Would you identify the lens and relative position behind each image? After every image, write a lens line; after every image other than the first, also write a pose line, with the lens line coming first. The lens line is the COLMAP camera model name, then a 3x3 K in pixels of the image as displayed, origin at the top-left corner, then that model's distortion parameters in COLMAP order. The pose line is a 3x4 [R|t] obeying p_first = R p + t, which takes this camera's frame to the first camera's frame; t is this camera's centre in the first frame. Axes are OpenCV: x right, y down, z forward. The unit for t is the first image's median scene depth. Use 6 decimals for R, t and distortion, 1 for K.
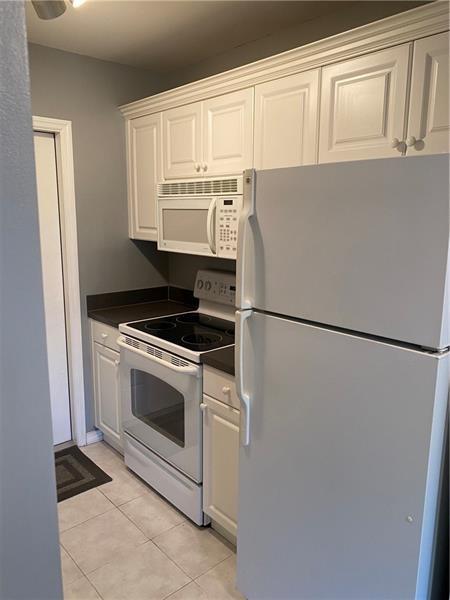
lens RADIAL K [[456.5, 0, 223.3], [0, 456.5, 296.8], [0, 0, 1]] dist [0.051570, -0.066971]
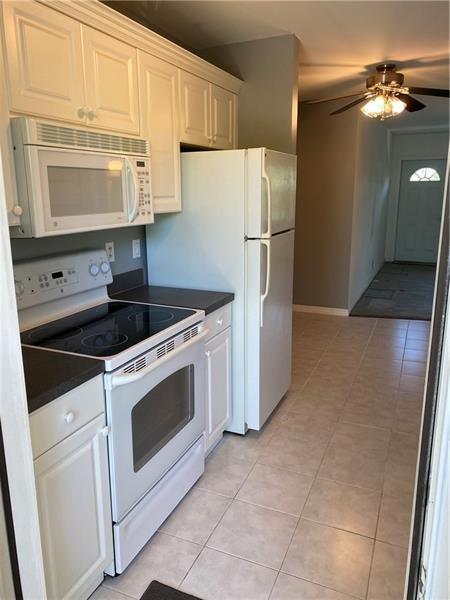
lens RADIAL K [[456.5, 0, 223.3], [0, 456.5, 296.8], [0, 0, 1]] dist [0.051570, -0.066971]
pose [[-0.414561, -0.212653, 0.884827, -0.938521], [0.173239, 0.936091, 0.306140, -0.205289], [-0.893380, 0.280200, -0.351227, 1.229404]]
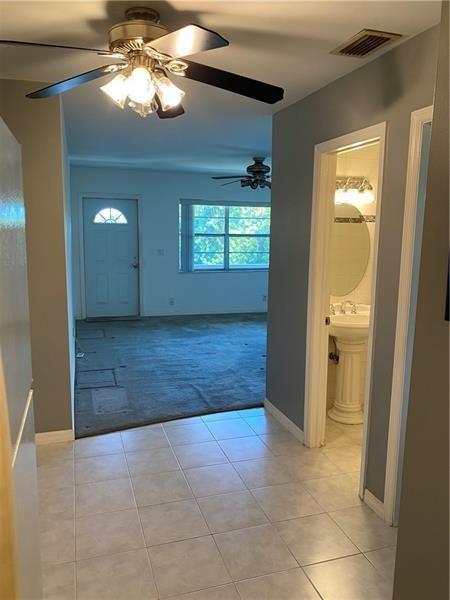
lens RADIAL K [[456.5, 0, 223.3], [0, 456.5, 296.8], [0, 0, 1]] dist [0.051570, -0.066971]
pose [[-0.915566, -0.082161, 0.393686, -0.079162], [0.051080, 0.947225, 0.316474, -0.135437], [-0.398911, 0.309862, -0.863050, 0.760612]]
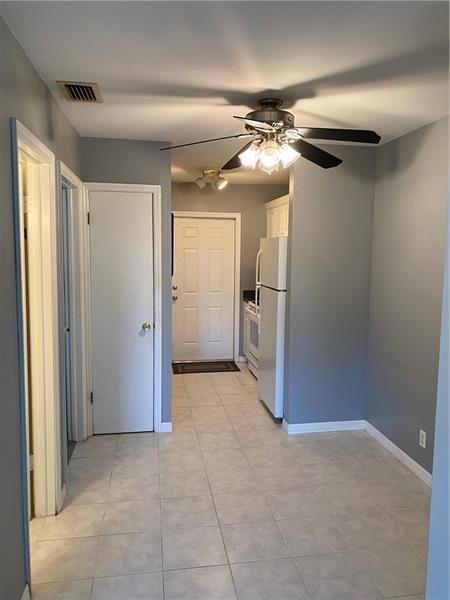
lens RADIAL K [[456.5, 0, 223.3], [0, 456.5, 296.8], [0, 0, 1]] dist [0.051570, -0.066971]
pose [[0.840270, 0.056022, -0.539266, 1.016837], [-0.103459, 0.992938, -0.058056, 0.210883], [0.532205, 0.104575, 0.840132, -1.107208]]
